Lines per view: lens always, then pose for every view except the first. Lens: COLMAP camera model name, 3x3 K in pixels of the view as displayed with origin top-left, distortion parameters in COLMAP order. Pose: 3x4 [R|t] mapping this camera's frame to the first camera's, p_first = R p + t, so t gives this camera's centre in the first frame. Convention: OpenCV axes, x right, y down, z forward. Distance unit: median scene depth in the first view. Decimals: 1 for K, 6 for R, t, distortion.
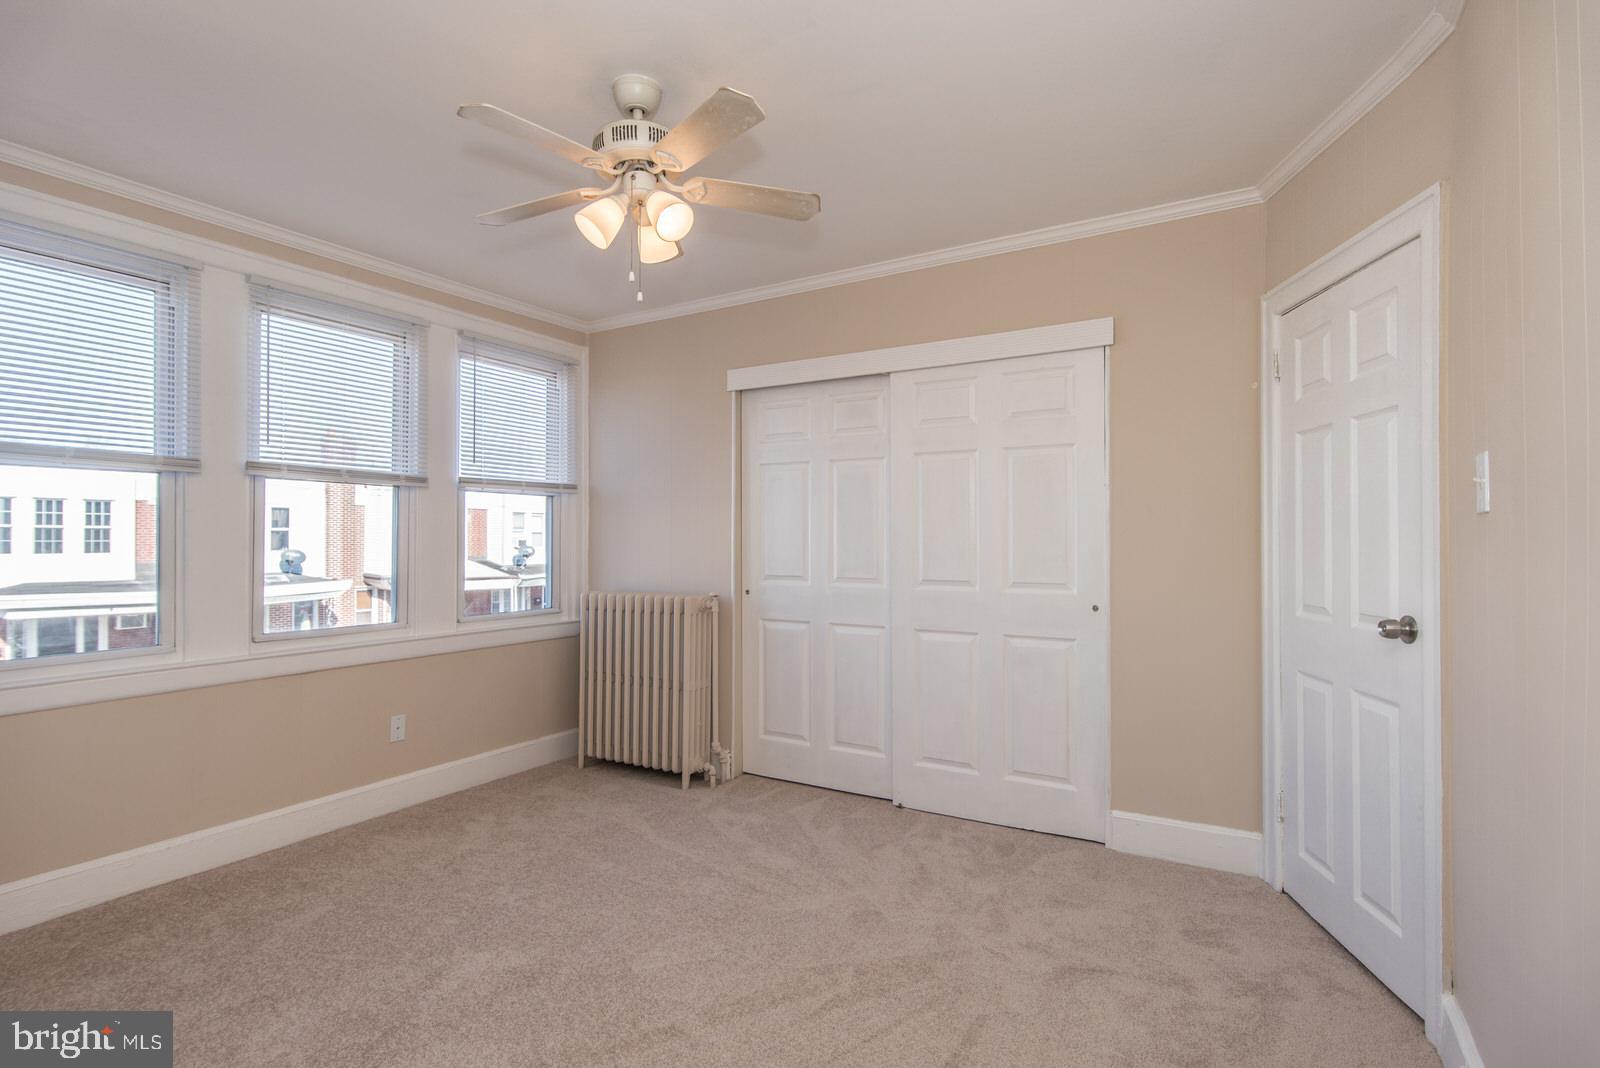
lens RADIAL K [[759.6, 0, 800.0], [0, 759.6, 534.0], [0, 0, 1]] dist [0.002919, -0.000173]
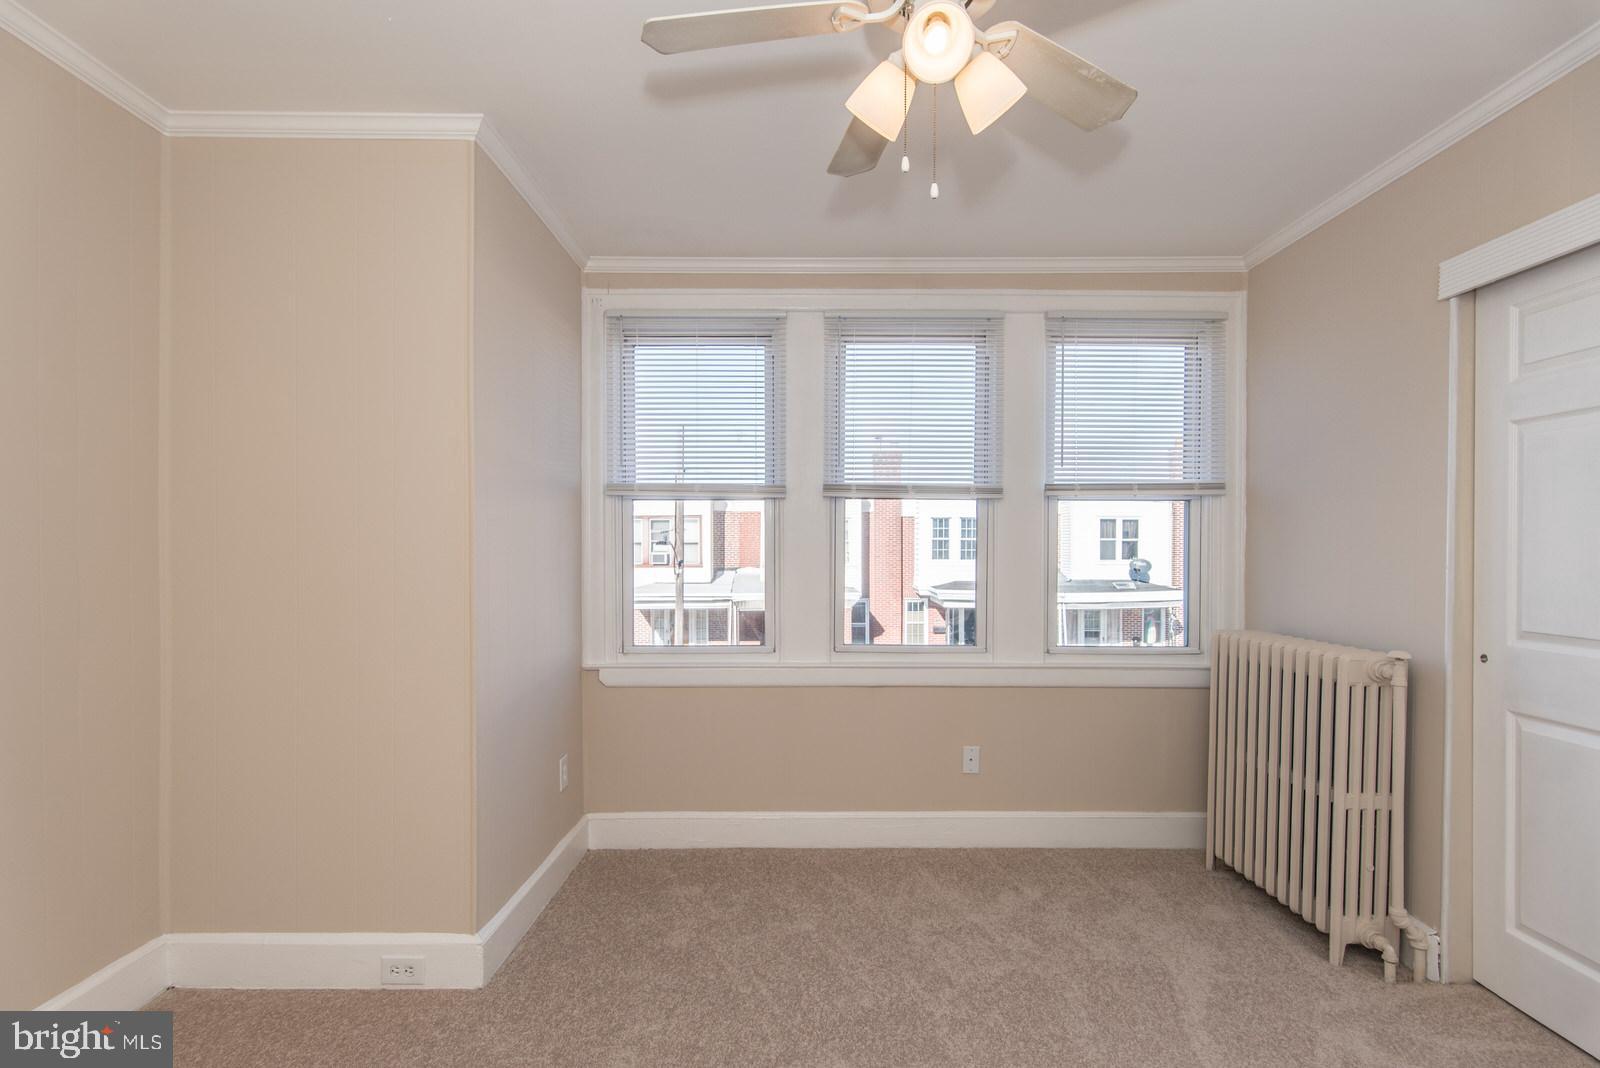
lens RADIAL K [[778.4, 0, 819.3], [0, 778.4, 552.2], [0, 0, 1]] dist [-0.003347, 0.000123]
pose [[0.526729, 0.007228, -0.850002, 0.159361], [0.002443, 0.999947, 0.010017, -0.007225], [0.850030, -0.007353, 0.526684, 0.304224]]
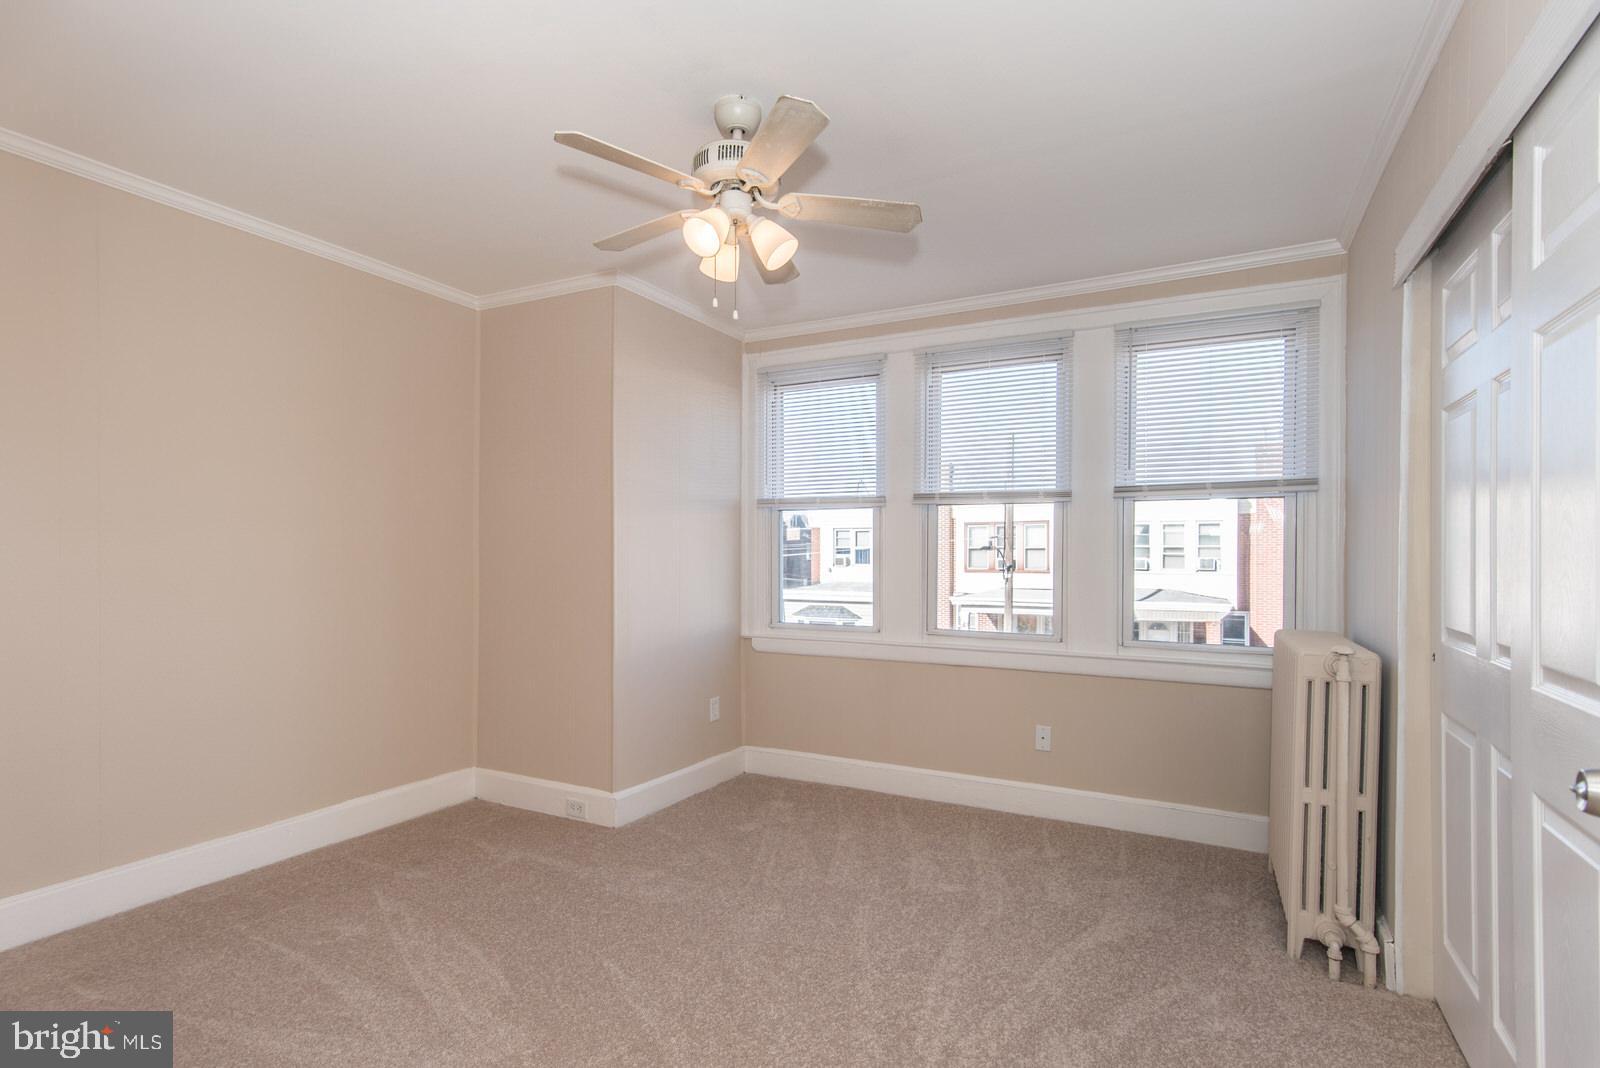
lens RADIAL K [[795.9, 0, 828.7], [0, 795.9, 551.9], [0, 0, 1]] dist [0.002513, 0.000227]
pose [[0.078611, -0.000580, -0.996905, 0.461428], [0.001461, 0.999999, -0.000466, 0.003524], [0.996904, -0.001420, 0.078612, 0.555708]]
